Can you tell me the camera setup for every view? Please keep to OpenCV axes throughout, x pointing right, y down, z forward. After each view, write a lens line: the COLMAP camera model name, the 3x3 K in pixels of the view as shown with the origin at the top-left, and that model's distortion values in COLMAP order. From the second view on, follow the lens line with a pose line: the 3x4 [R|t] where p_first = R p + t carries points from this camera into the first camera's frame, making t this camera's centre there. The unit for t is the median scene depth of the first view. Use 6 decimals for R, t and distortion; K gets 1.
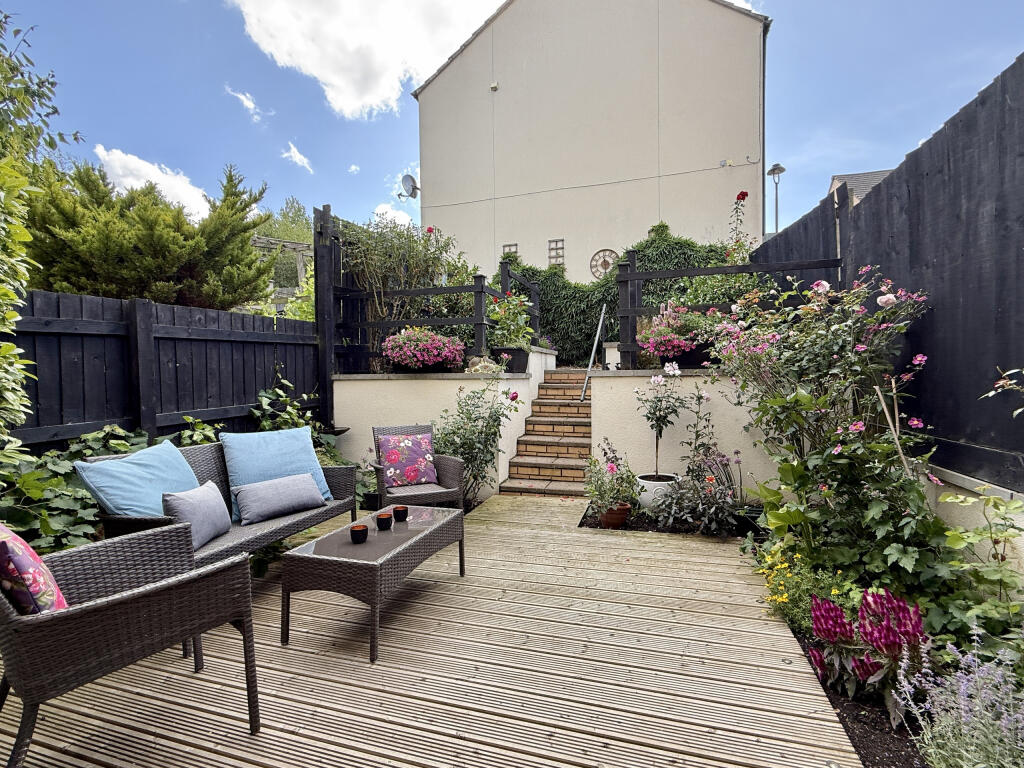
lens RADIAL K [[474.9, 0, 511.1], [0, 474.9, 387.0], [0, 0, 1]] dist [0.001802, 0.000251]
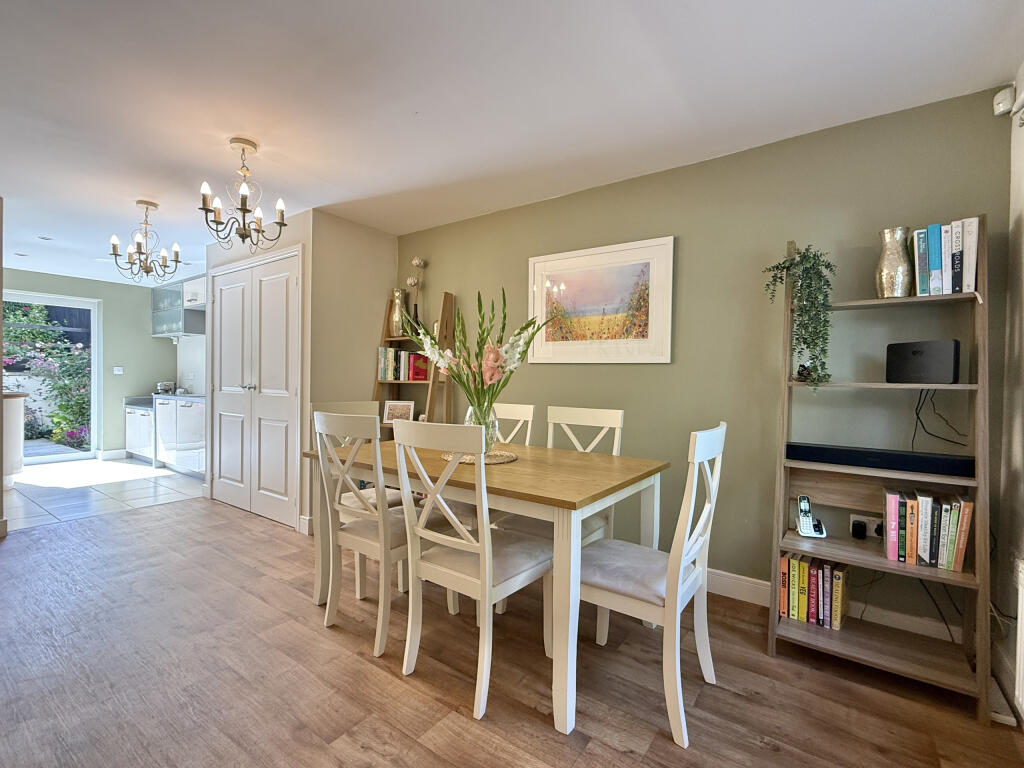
lens RADIAL K [[471.5, 0, 516.1], [0, 471.5, 384.6], [0, 0, 1]] dist [0.000065, -0.000448]
pose [[0.308299, 0.005110, 0.951276, -0.749720], [-0.000933, 0.999987, -0.005070, 0.021352], [-0.951289, 0.000676, 0.308300, -1.445476]]
